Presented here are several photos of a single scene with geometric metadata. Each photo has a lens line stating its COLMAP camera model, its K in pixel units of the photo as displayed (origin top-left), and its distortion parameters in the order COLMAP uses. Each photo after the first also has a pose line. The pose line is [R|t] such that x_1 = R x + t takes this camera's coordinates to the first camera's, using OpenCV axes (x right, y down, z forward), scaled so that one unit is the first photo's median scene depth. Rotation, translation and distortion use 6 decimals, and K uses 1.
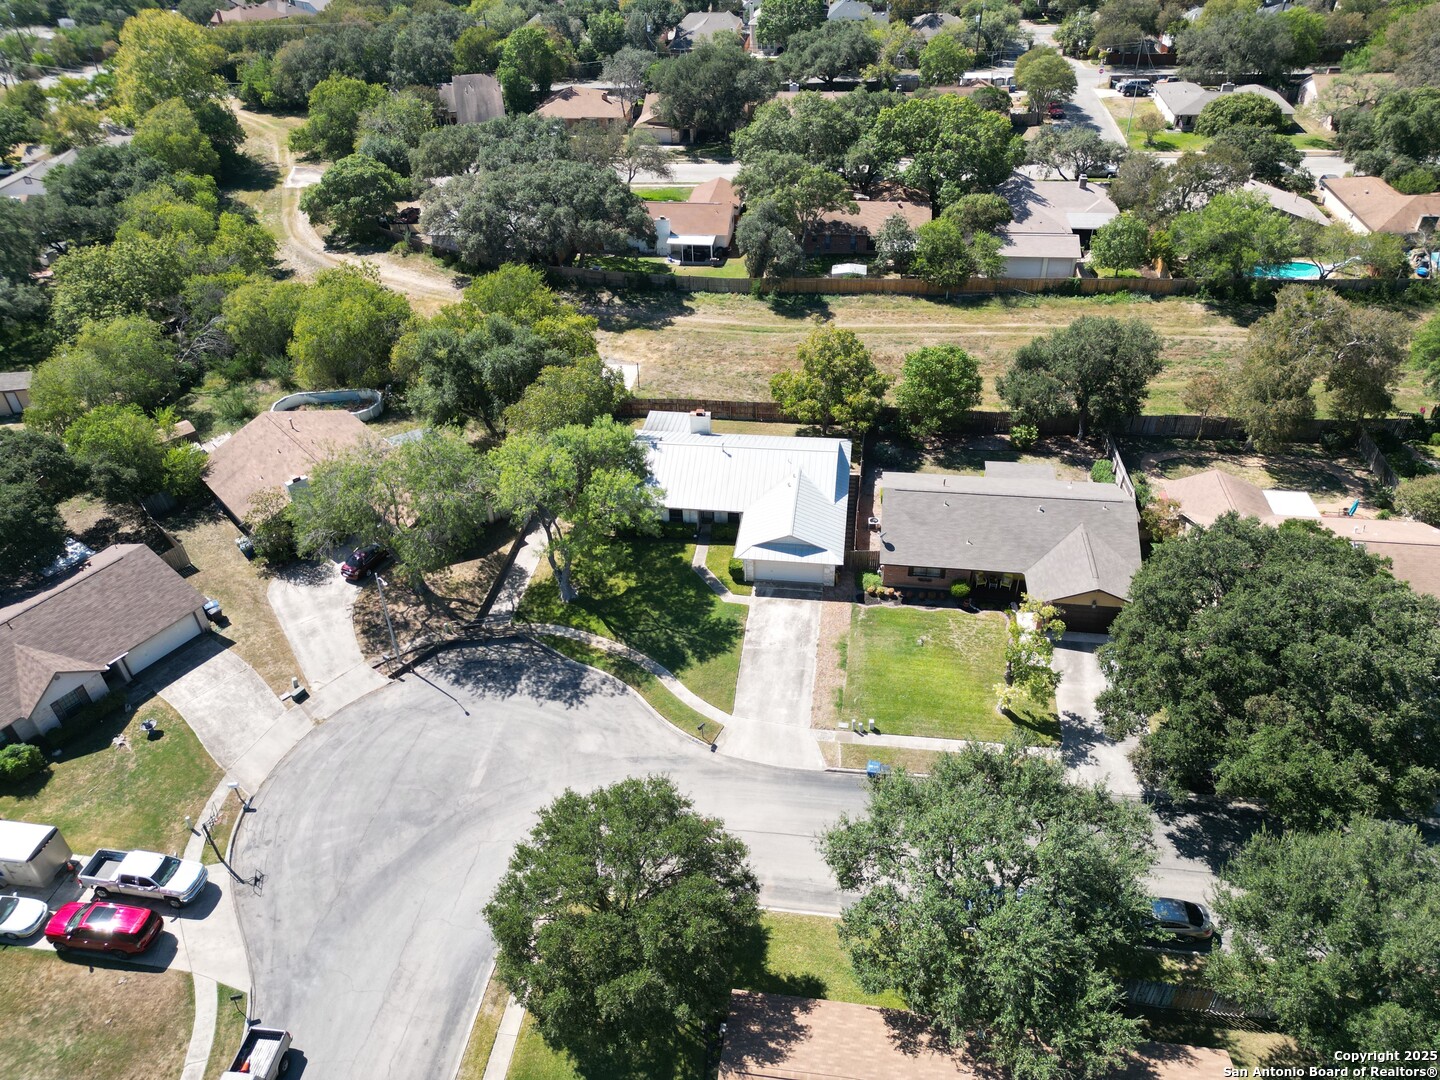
lens RADIAL K [[1015.6, 0, 723.6], [0, 1015.6, 541.8], [0, 0, 1]] dist [0.048078, -0.000889]
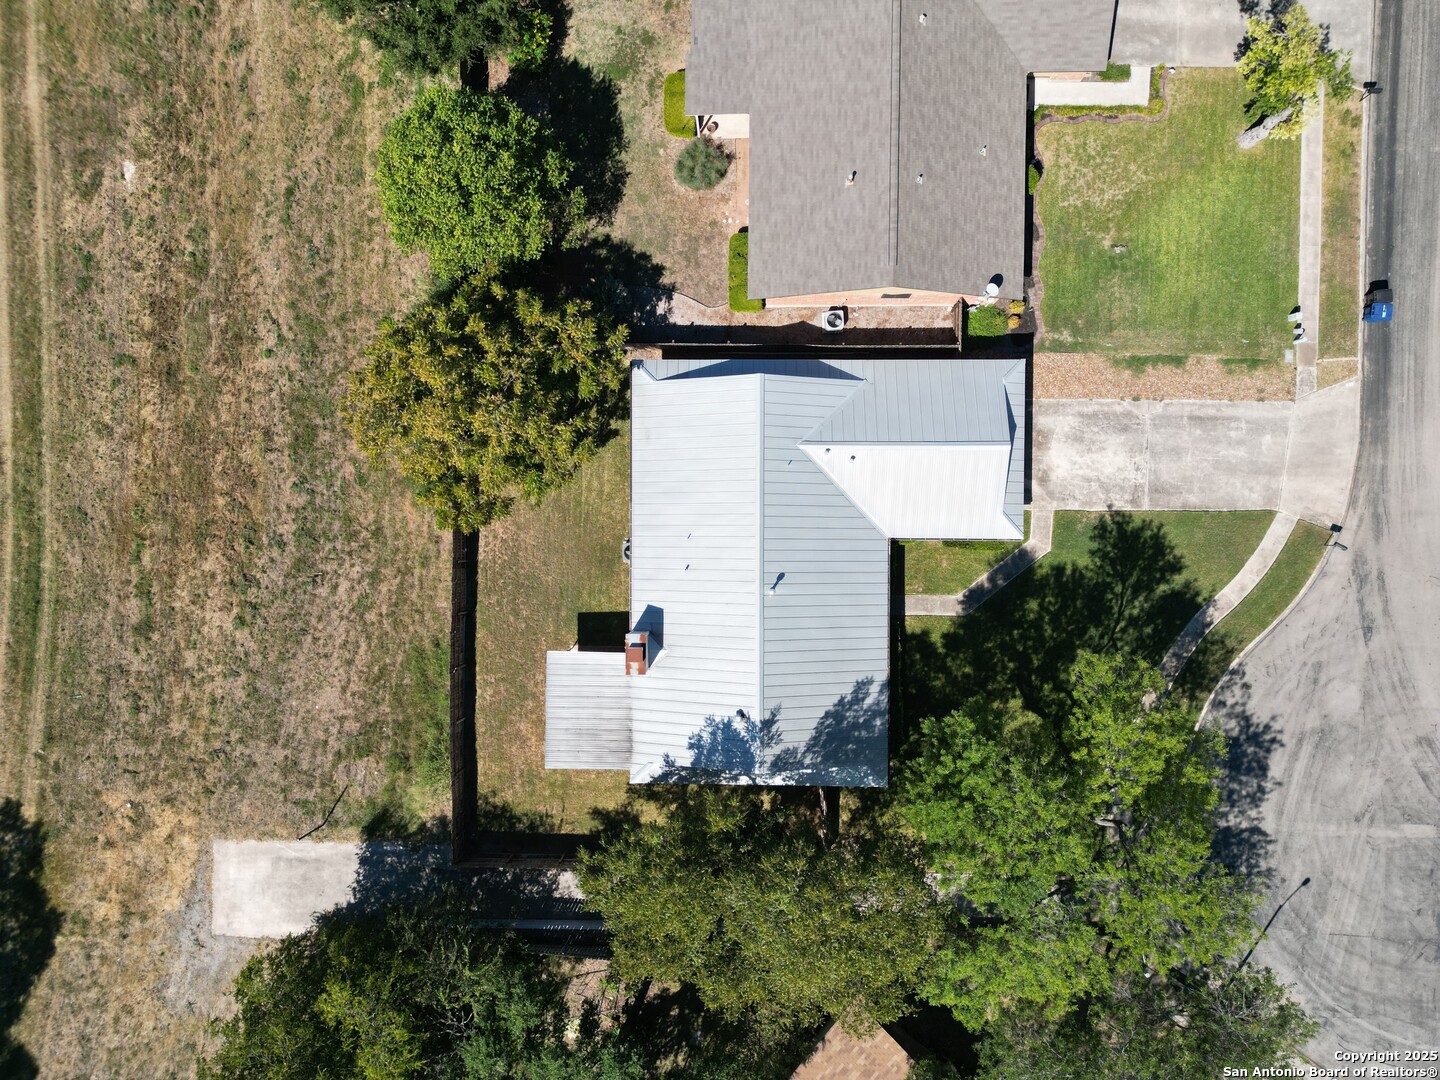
lens RADIAL K [[1015.6, 0, 723.6], [0, 1015.6, 541.8], [0, 0, 1]] dist [0.048078, -0.000889]
pose [[-0.127406, -0.991002, 0.041010, 0.005876], [0.608670, -0.045473, 0.792120, -0.583457], [-0.783128, 0.125882, 0.608987, 0.780294]]
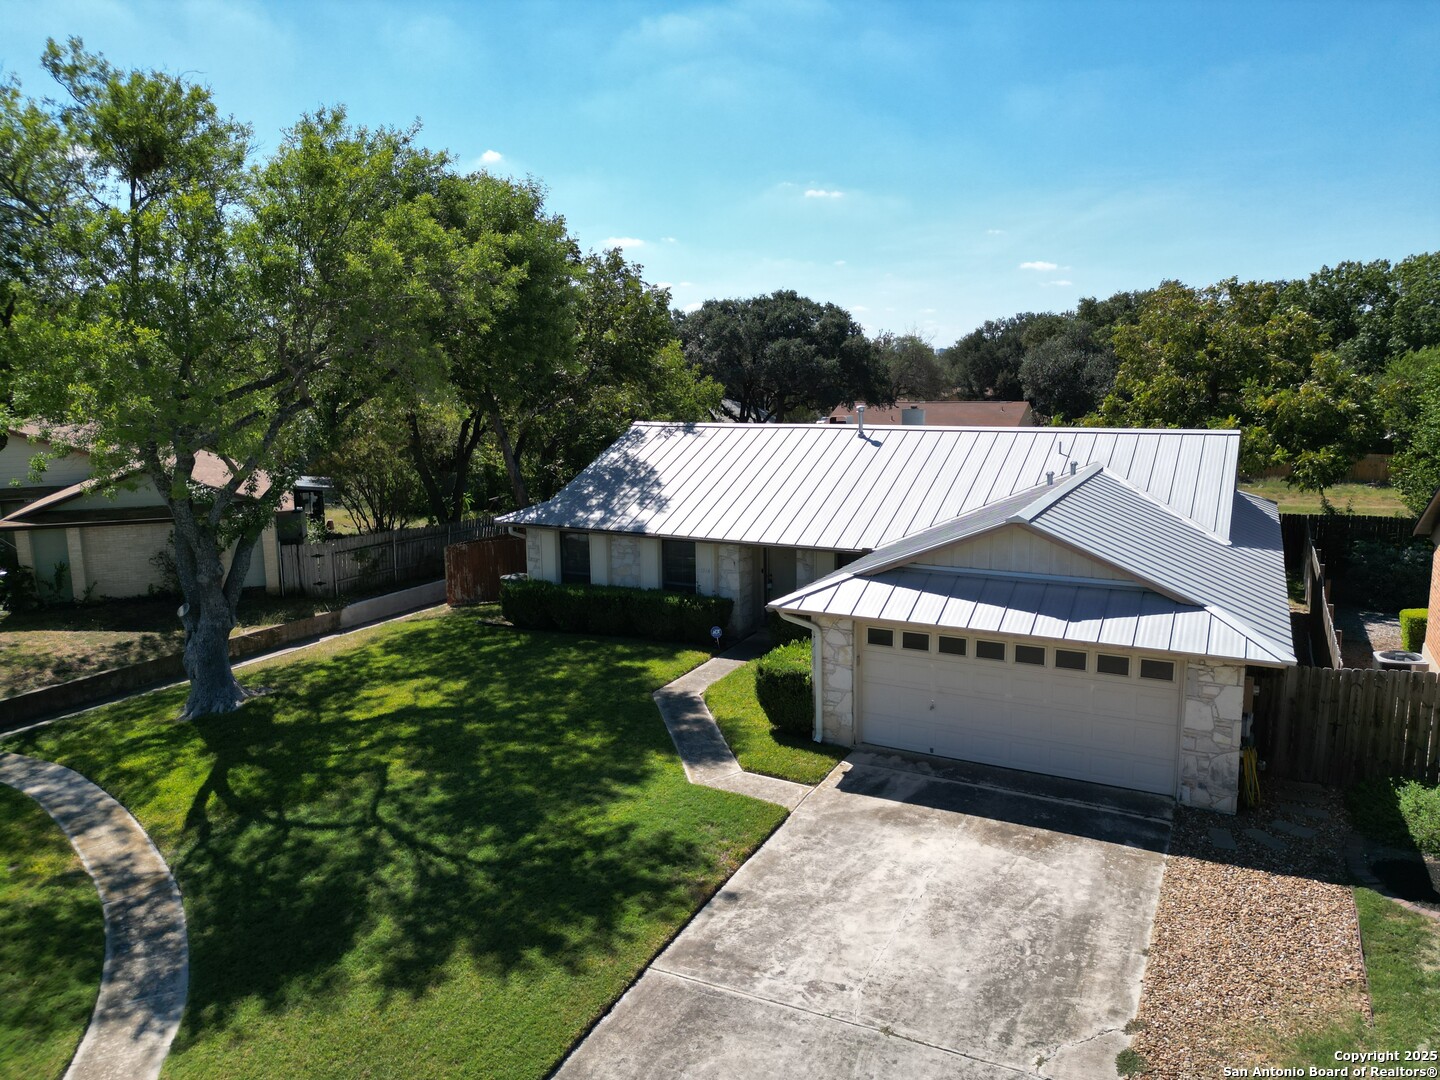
lens RADIAL K [[1015.6, 0, 723.6], [0, 1015.6, 541.8], [0, 0, 1]] dist [0.048078, -0.000889]
pose [[0.944123, 0.084672, -0.318531, 0.075980], [-0.219040, 0.883330, -0.414426, 0.106067], [0.246278, 0.461041, 0.852519, 0.793434]]
